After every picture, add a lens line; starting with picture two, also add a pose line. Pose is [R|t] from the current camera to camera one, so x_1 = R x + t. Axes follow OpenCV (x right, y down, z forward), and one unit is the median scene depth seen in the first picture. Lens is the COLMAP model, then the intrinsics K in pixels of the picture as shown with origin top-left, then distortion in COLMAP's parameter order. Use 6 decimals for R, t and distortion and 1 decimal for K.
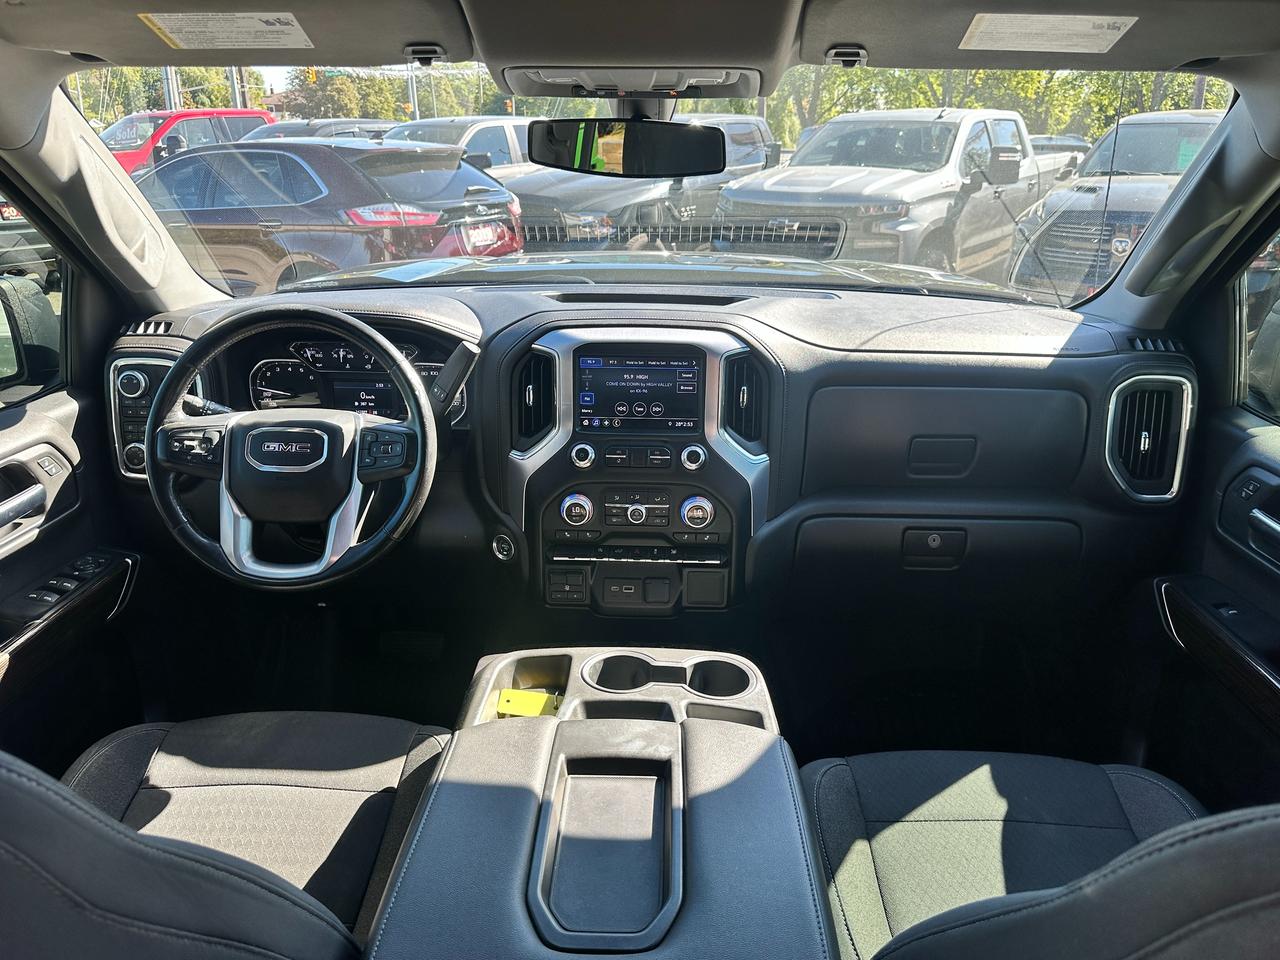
lens RADIAL K [[885.4, 0, 630.1], [0, 885.4, 488.0], [0, 0, 1]] dist [0.015117, -0.034841]
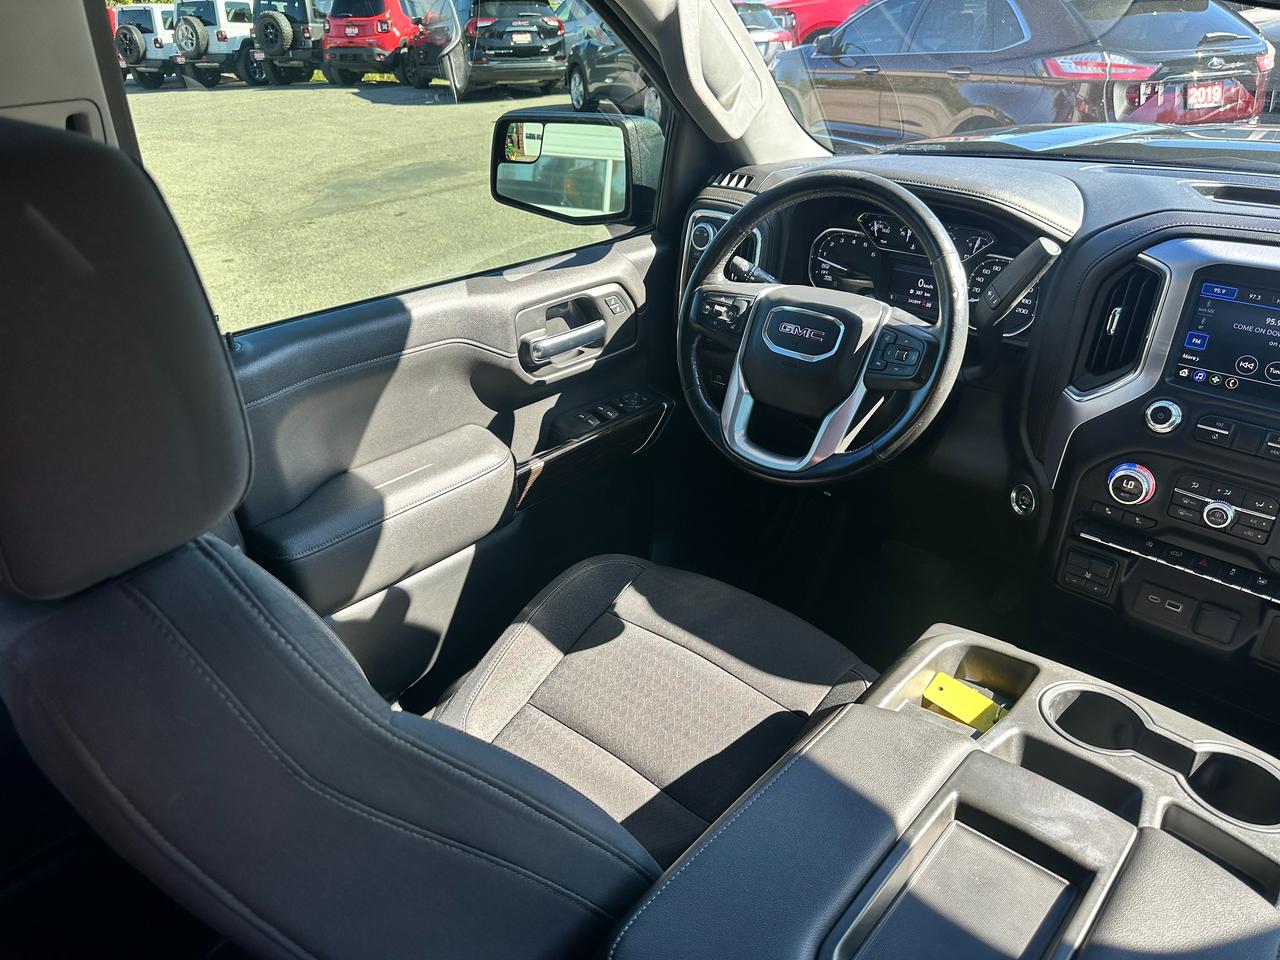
lens RADIAL K [[885.4, 0, 643.1], [0, 885.4, 492.5], [0, 0, 1]] dist [0.015117, -0.034841]
pose [[0.762131, 0.297283, -0.575133, 0.059209], [-0.206384, 0.953556, 0.219400, -0.048500], [0.613646, -0.048513, 0.788090, 0.151736]]
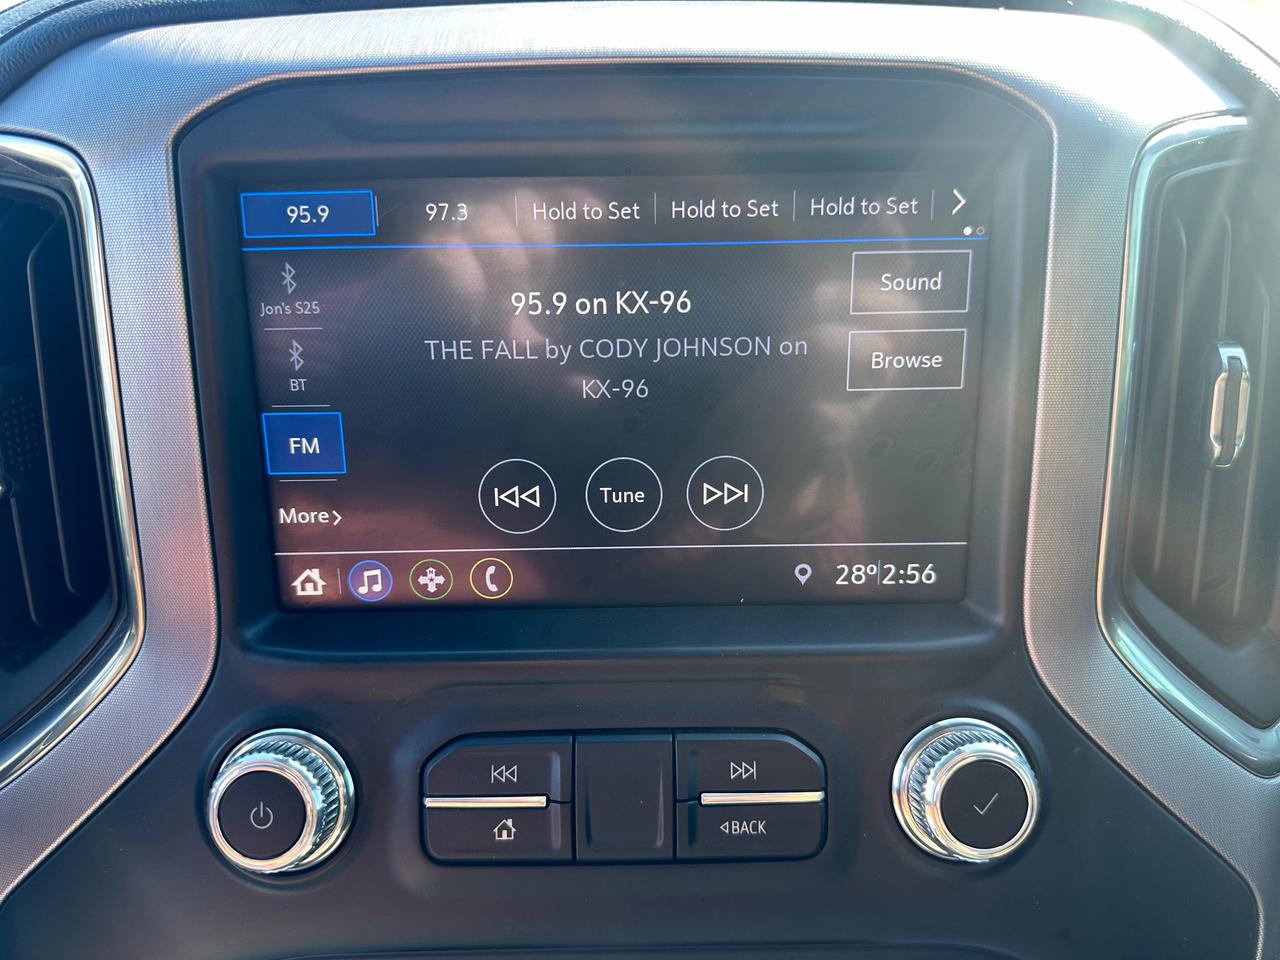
lens RADIAL K [[885.4, 0, 635.6], [0, 885.4, 481.5], [0, 0, 1]] dist [0.015117, -0.034841]
pose [[0.998039, -0.030280, 0.054776, 0.003919], [0.030072, 0.999537, 0.004605, -0.093149], [-0.054890, -0.002949, 0.998488, 0.834109]]
